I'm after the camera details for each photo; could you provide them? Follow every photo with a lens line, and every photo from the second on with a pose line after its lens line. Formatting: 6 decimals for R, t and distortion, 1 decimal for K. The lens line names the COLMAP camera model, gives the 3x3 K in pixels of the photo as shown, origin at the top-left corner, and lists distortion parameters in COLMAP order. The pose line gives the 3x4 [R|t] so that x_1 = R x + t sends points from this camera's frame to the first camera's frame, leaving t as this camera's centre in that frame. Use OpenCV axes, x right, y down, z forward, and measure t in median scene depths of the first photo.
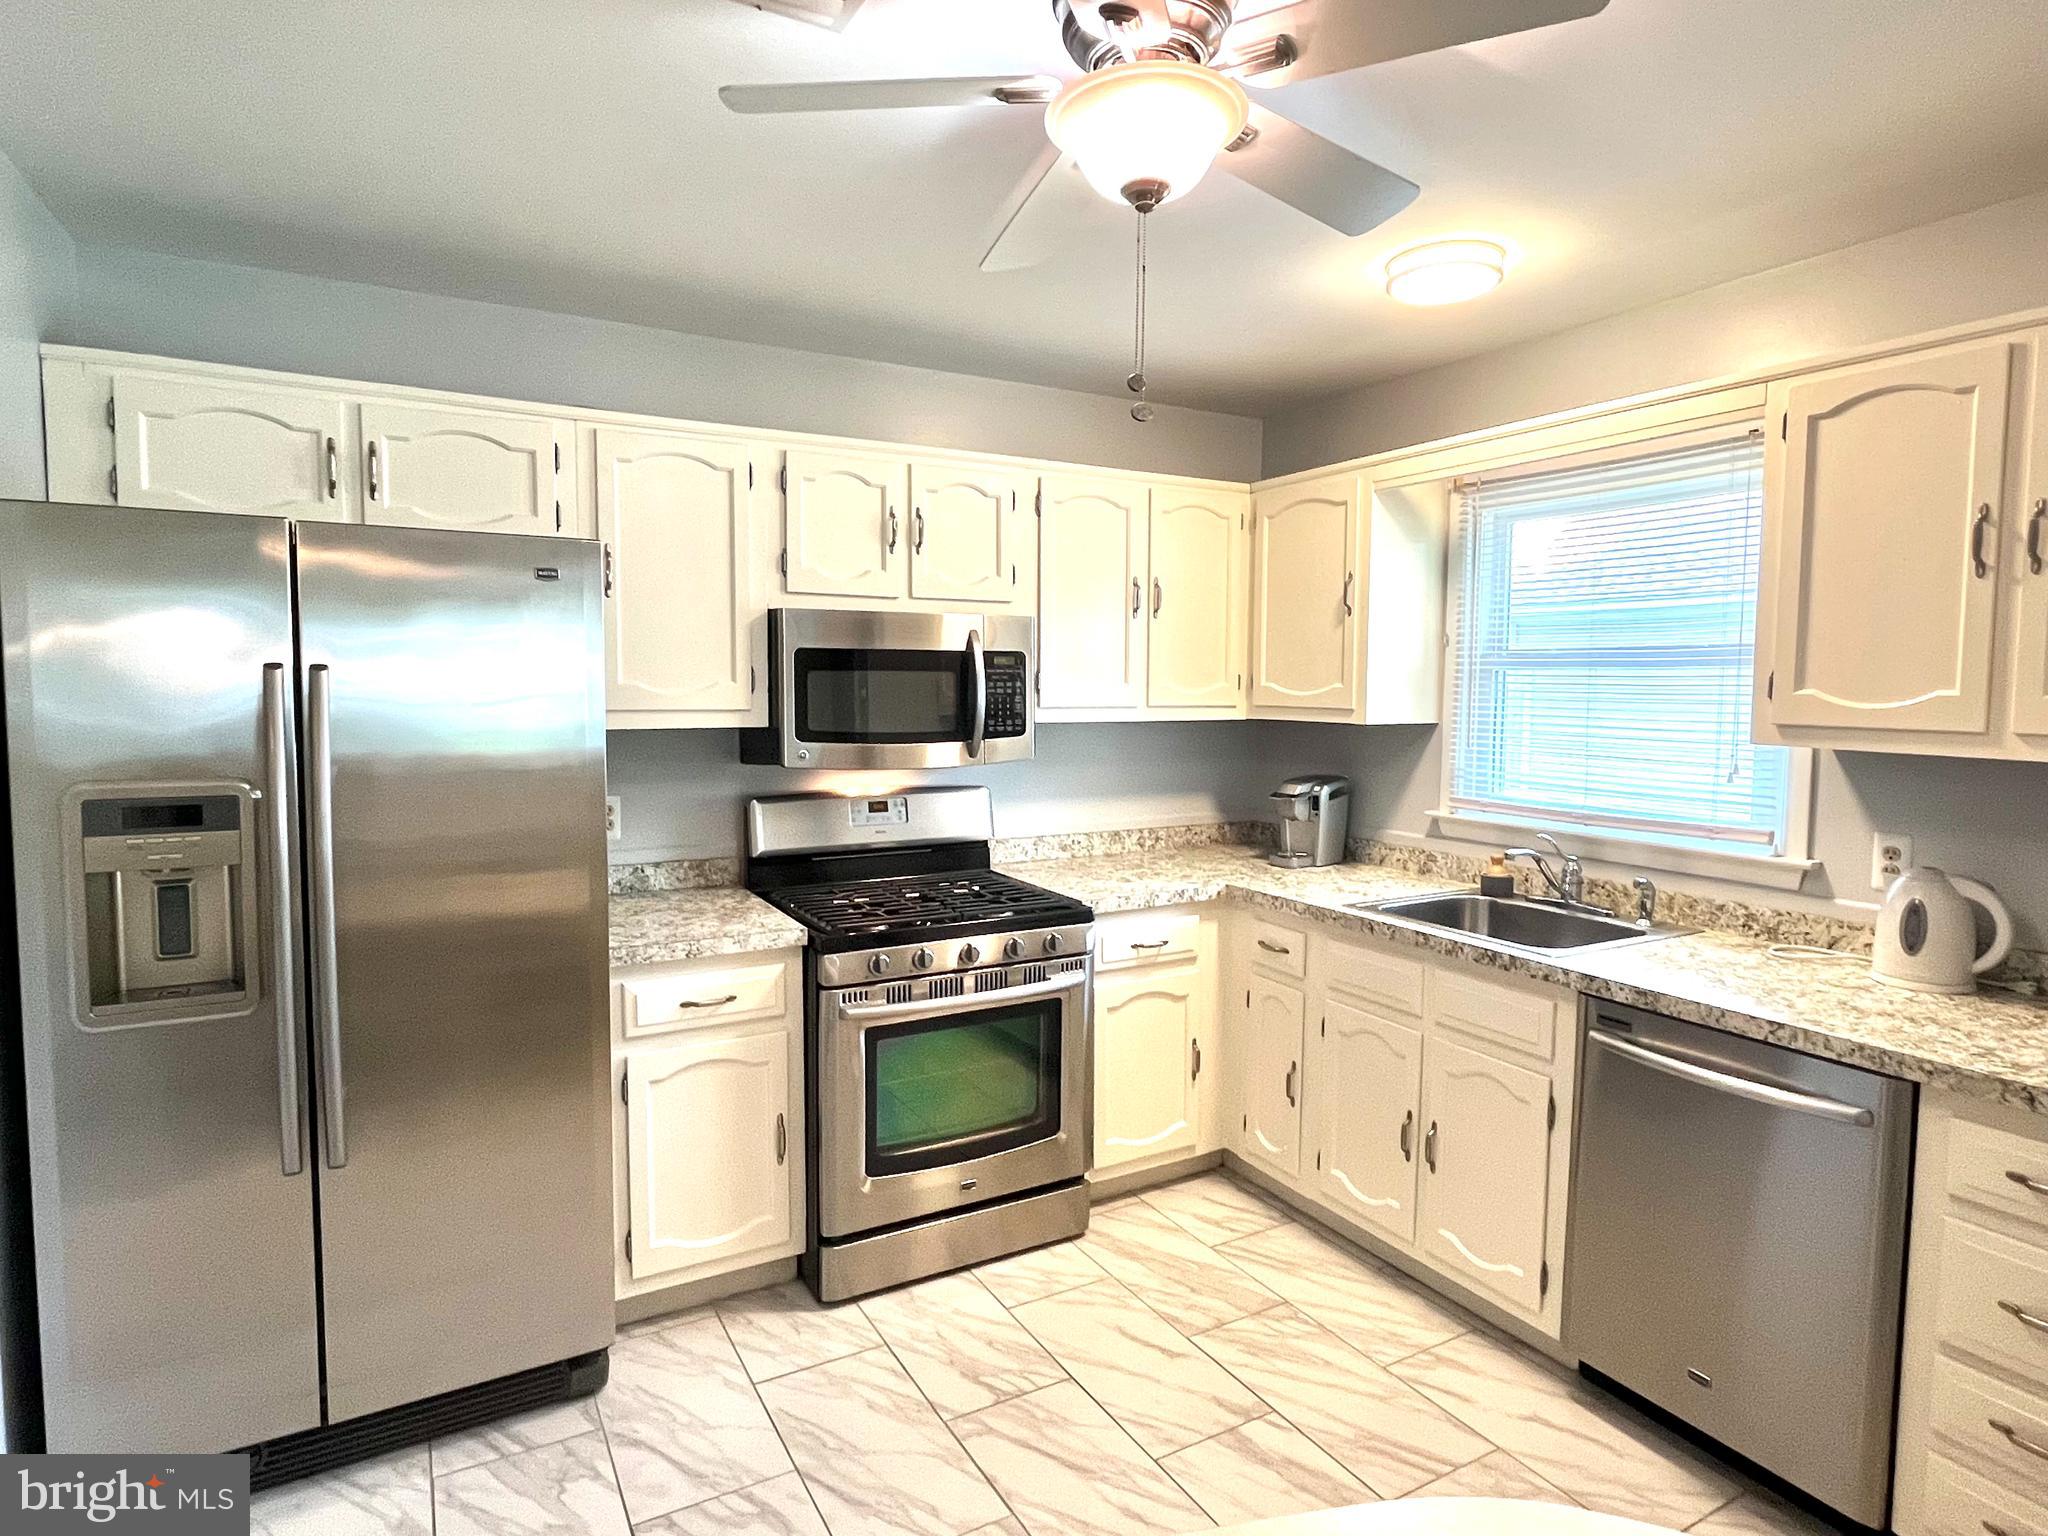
lens RADIAL K [[1133.9, 0, 1033.9], [0, 1133.9, 765.0], [0, 0, 1]] dist [0.001865, 0.001218]
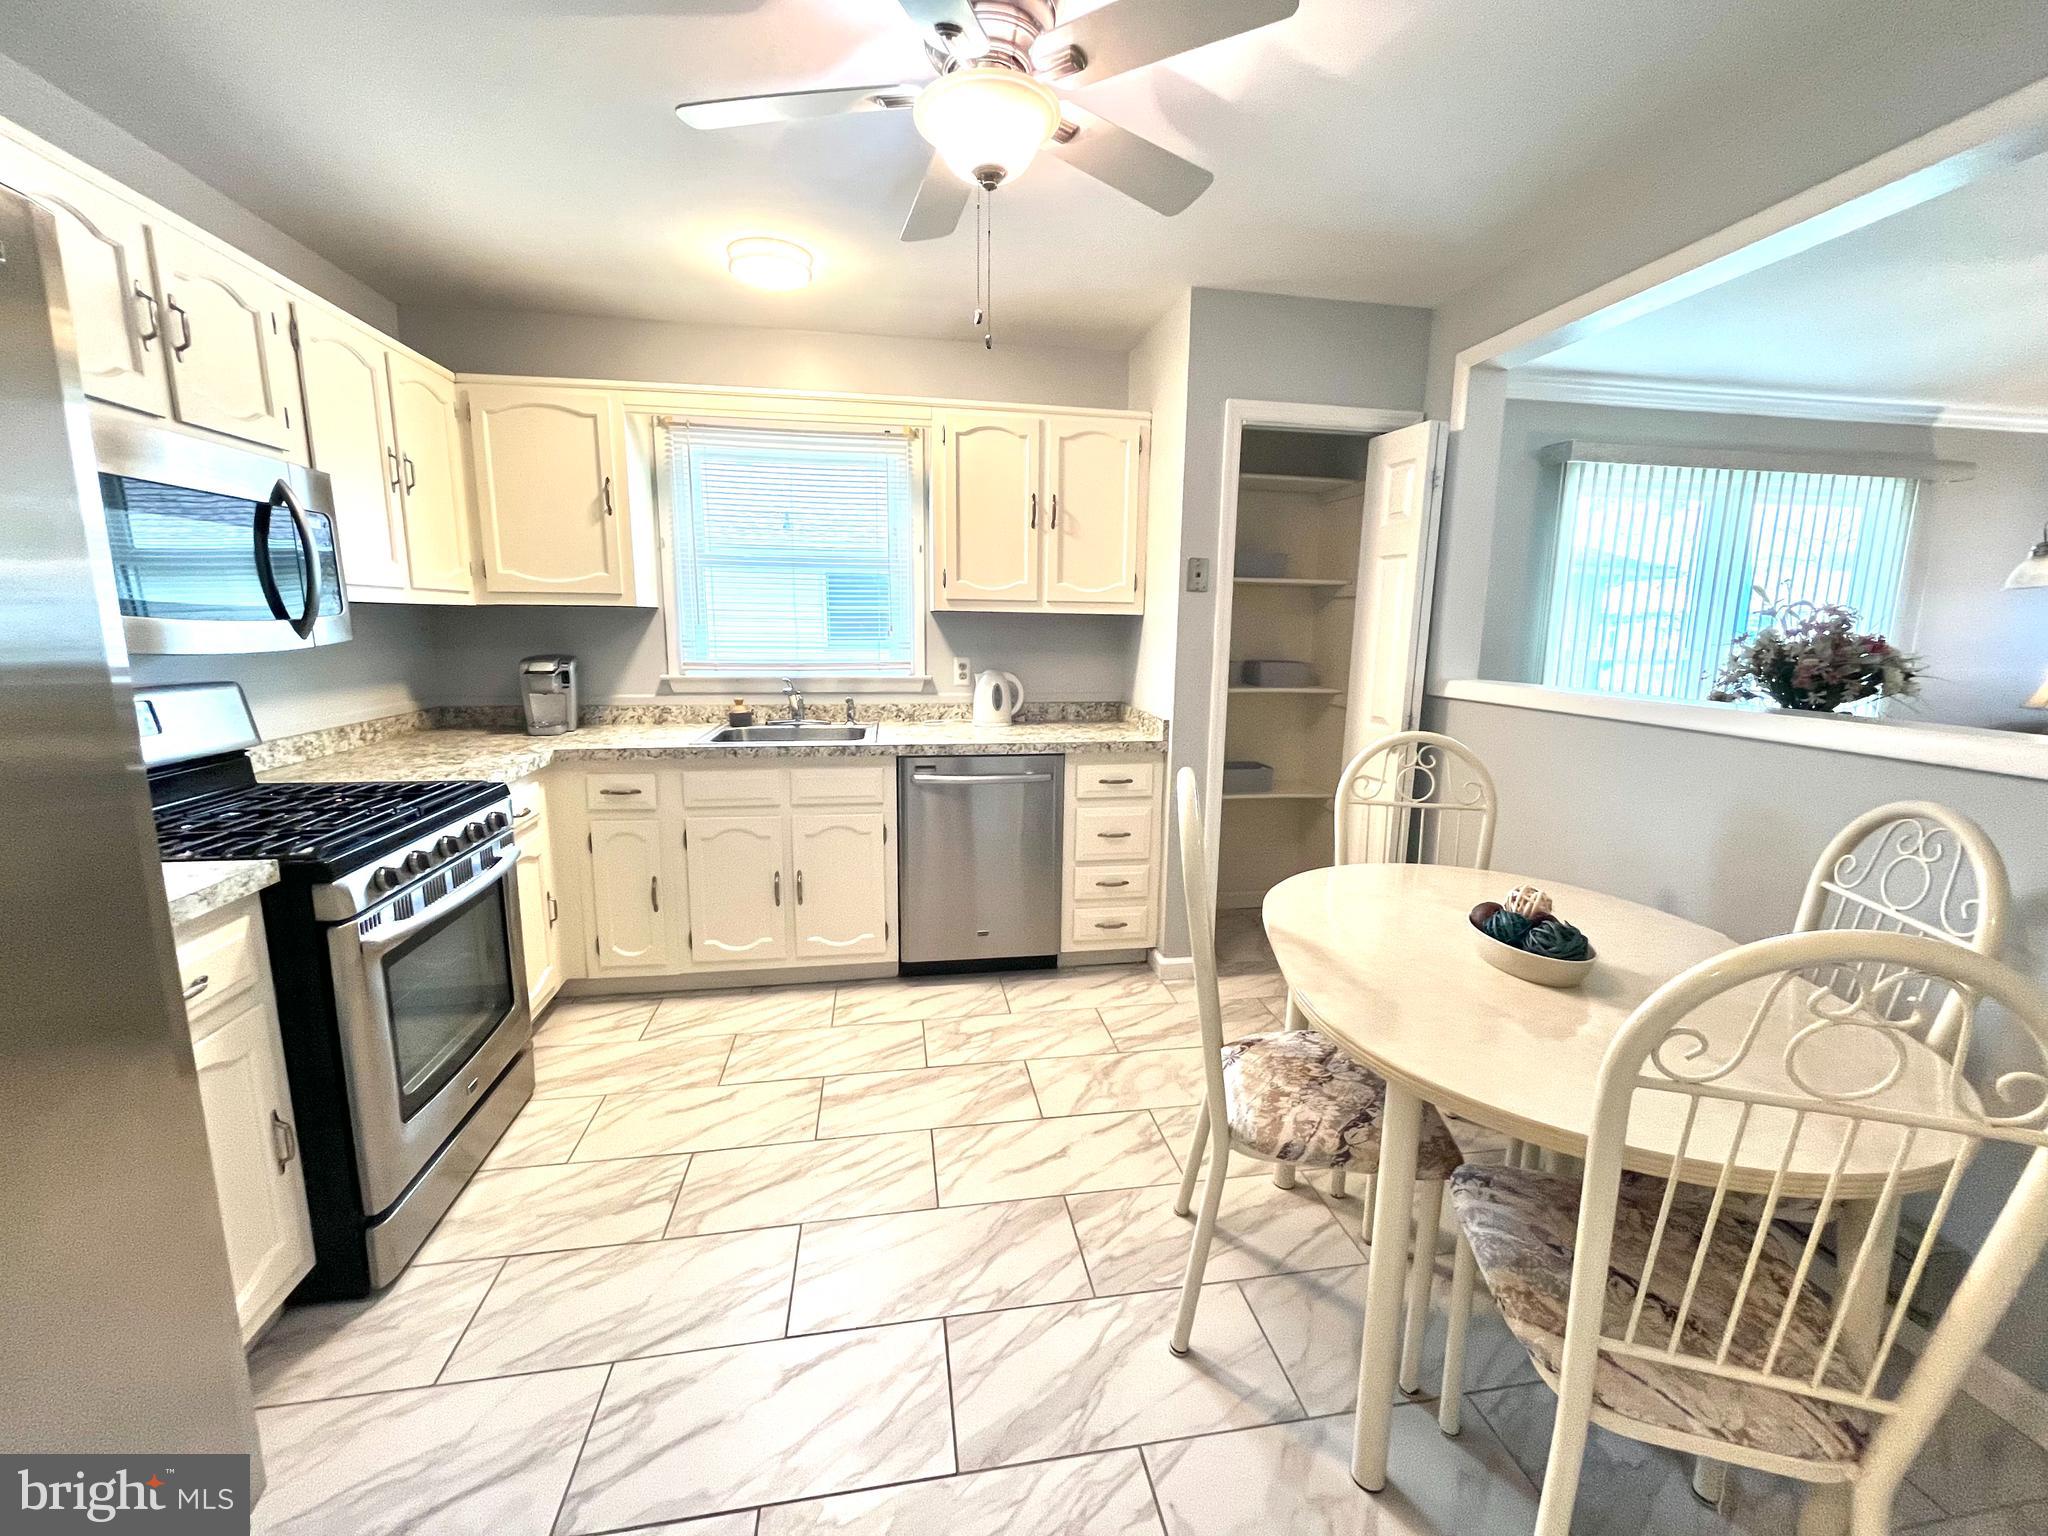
lens RADIAL K [[821.2, 0, 1027.4], [0, 821.2, 768.0], [0, 0, 1]] dist [-0.002280, -0.000546]
pose [[0.339479, -0.169449, 0.925225, -0.439528], [0.061782, 0.985532, 0.157826, 0.024408], [-0.938582, 0.003583, 0.345036, 0.290789]]
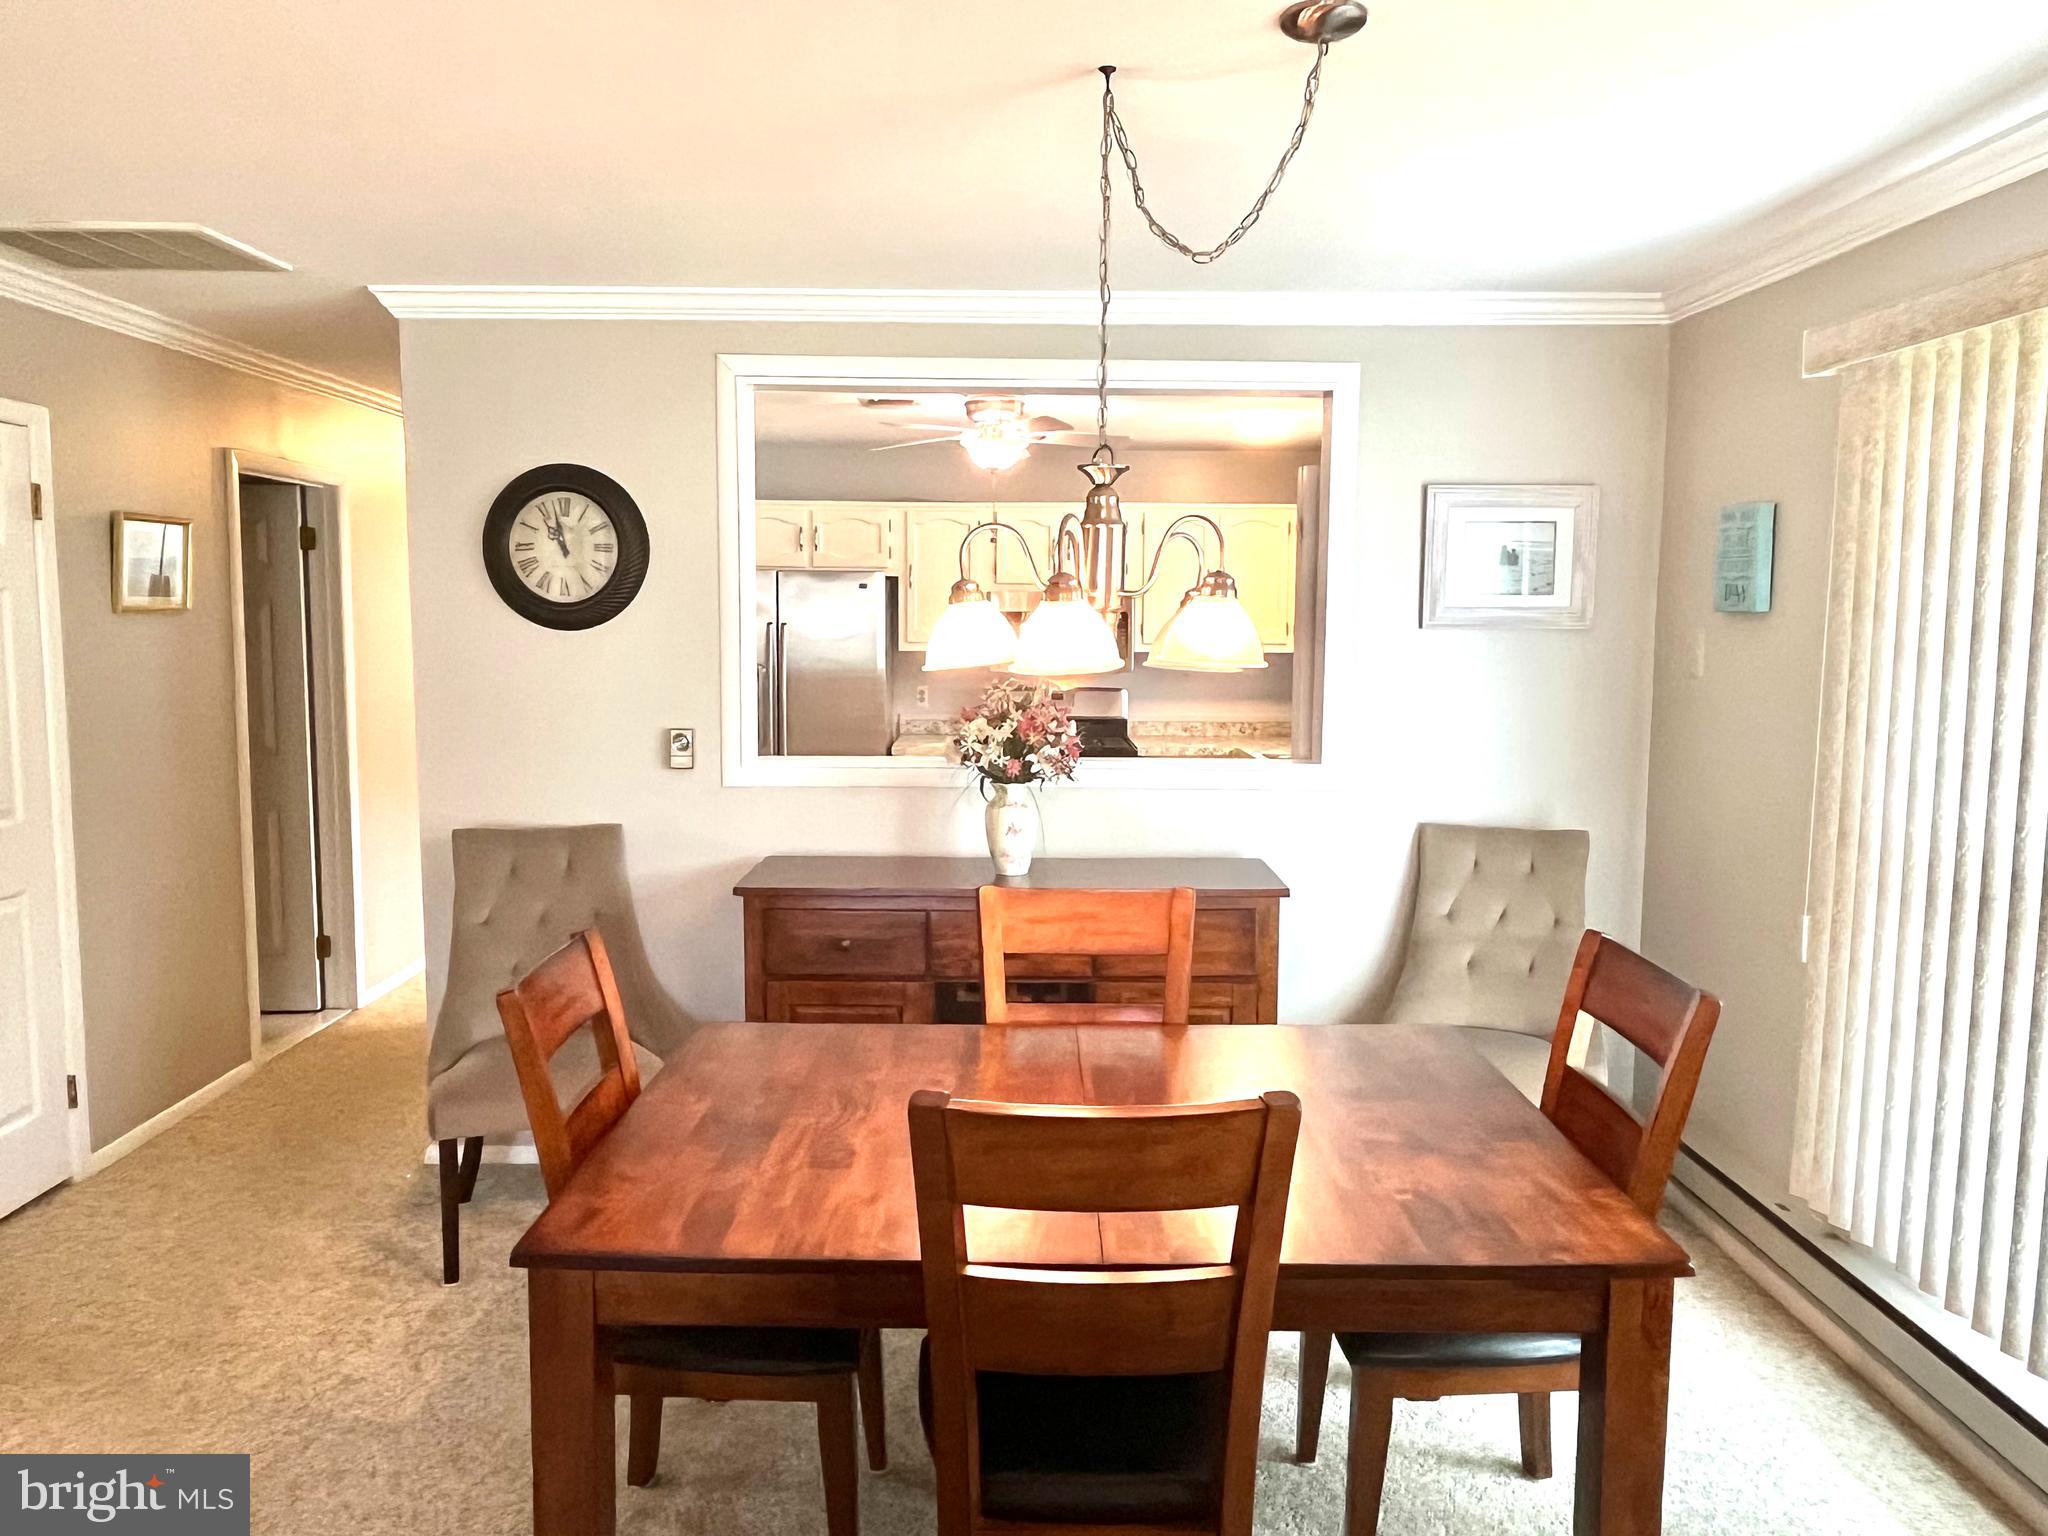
lens RADIAL K [[1415.3, 0, 1028.6], [0, 1415.3, 754.4], [0, 0, 1]] dist [0.002479, -0.000831]
pose [[0.879927, 0.046342, -0.472843, 0.934973], [-0.036581, 0.998886, 0.029825, 0.065731], [0.473698, -0.008947, 0.880642, -1.064360]]
